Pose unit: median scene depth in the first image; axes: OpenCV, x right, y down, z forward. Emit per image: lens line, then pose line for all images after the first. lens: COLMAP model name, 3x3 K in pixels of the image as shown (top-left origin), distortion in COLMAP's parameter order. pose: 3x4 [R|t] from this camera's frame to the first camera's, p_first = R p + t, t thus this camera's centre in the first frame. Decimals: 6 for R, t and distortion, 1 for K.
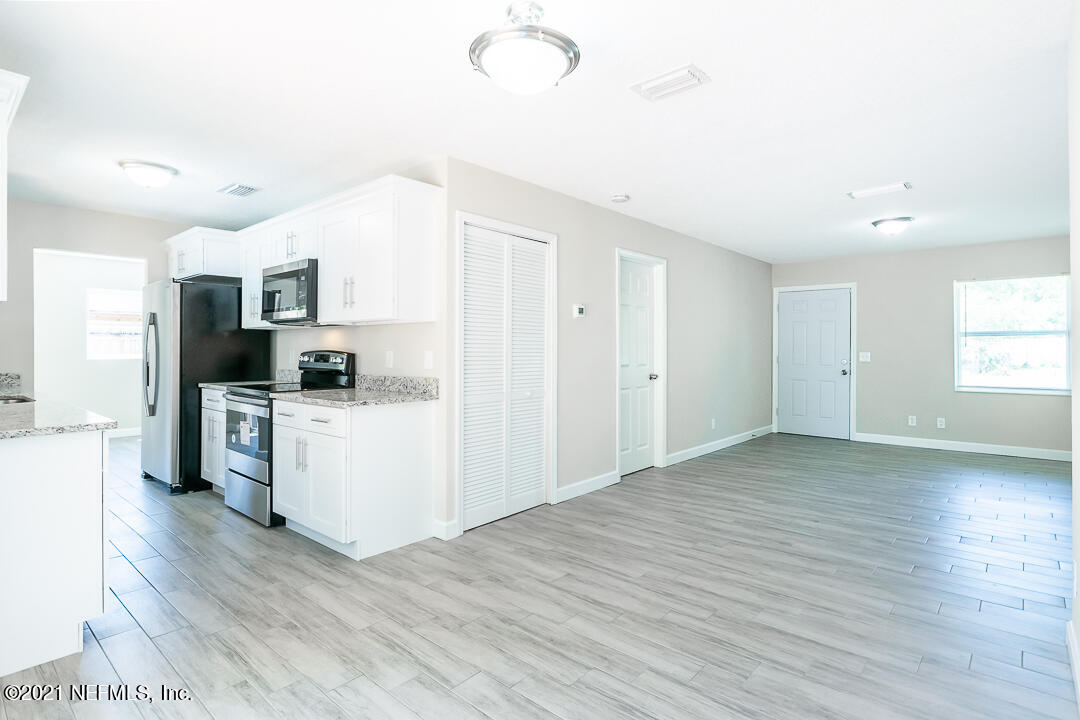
lens RADIAL K [[552.8, 0, 532.5], [0, 552.8, 355.7], [0, 0, 1]] dist [-0.003555, -0.005705]
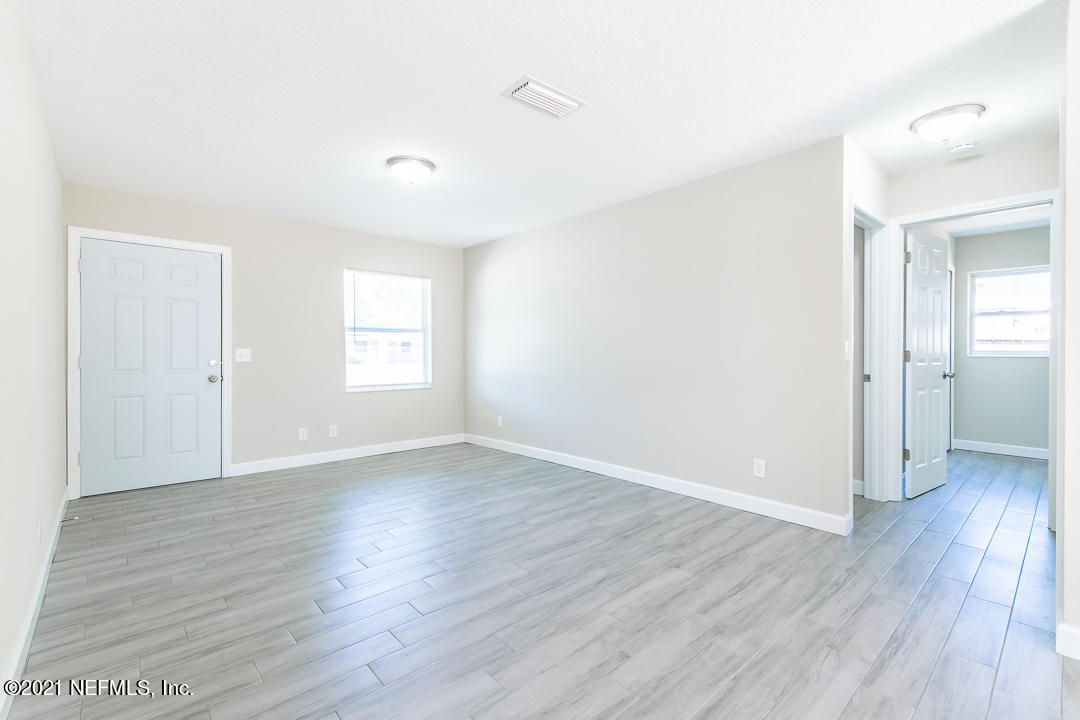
lens RADIAL K [[478.0, 0, 542.5], [0, 478.0, 362.4], [0, 0, 1]] dist [0.001809, 0.000269]
pose [[0.103161, -0.017464, 0.994511, 0.046695], [0.012000, 0.999795, 0.016312, 0.009088], [-0.994592, 0.010251, 0.103350, 0.869013]]
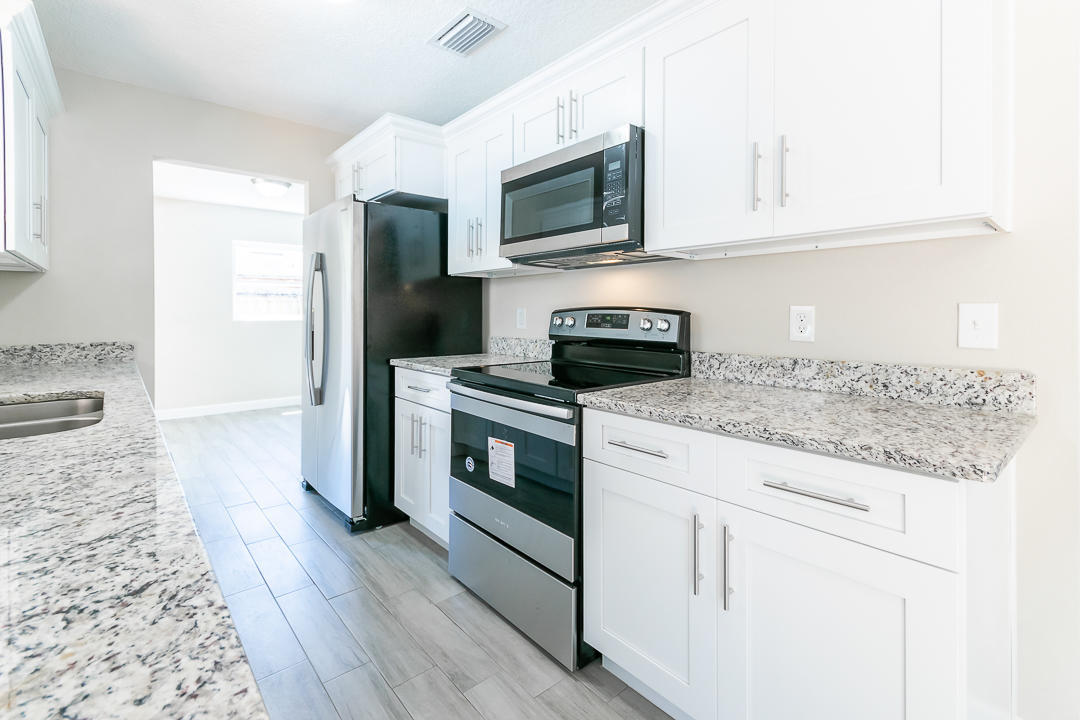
lens RADIAL K [[478.0, 0, 543.5], [0, 478.0, 318.6], [0, 0, 1]] dist [0.001809, 0.000269]
pose [[0.993874, 0.000991, -0.110519, -0.369980], [-0.000625, 0.999994, 0.003346, 0.000803], [0.110522, -0.003257, 0.993868, 0.470231]]
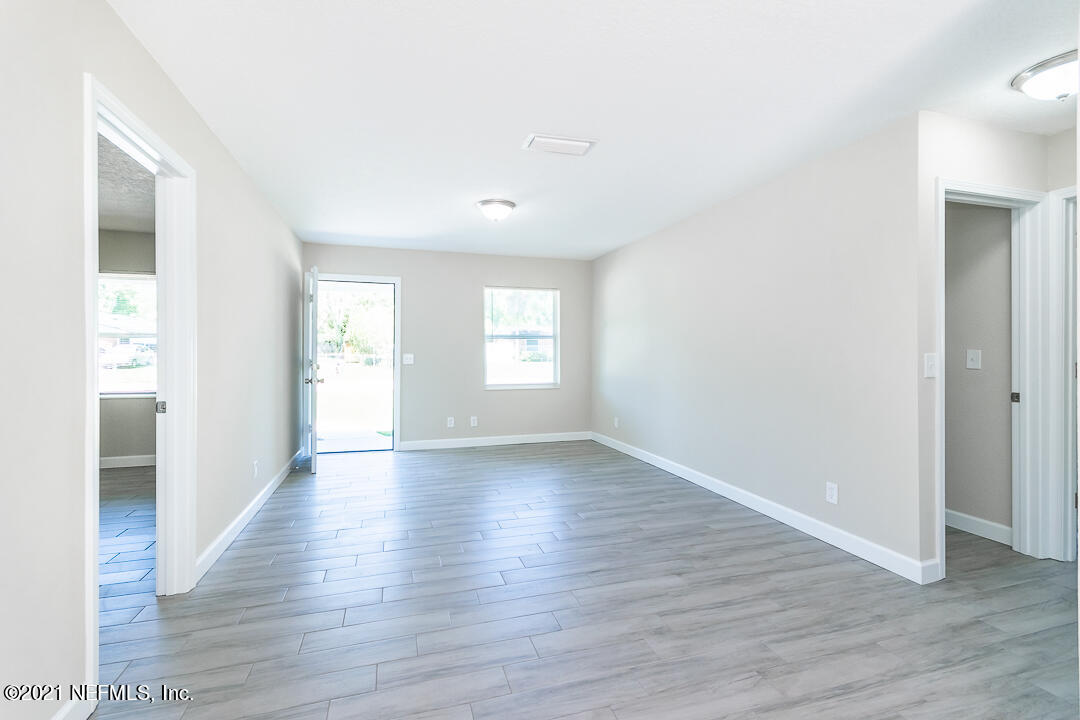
lens RADIAL K [[478.0, 0, 539.9], [0, 478.0, 359.3], [0, 0, 1]] dist [0.001809, 0.000269]
pose [[0.511364, -0.015155, 0.859230, 0.038056], [0.009222, 0.999884, 0.012147, -0.008555], [-0.859315, 0.001712, 0.511444, 0.626009]]
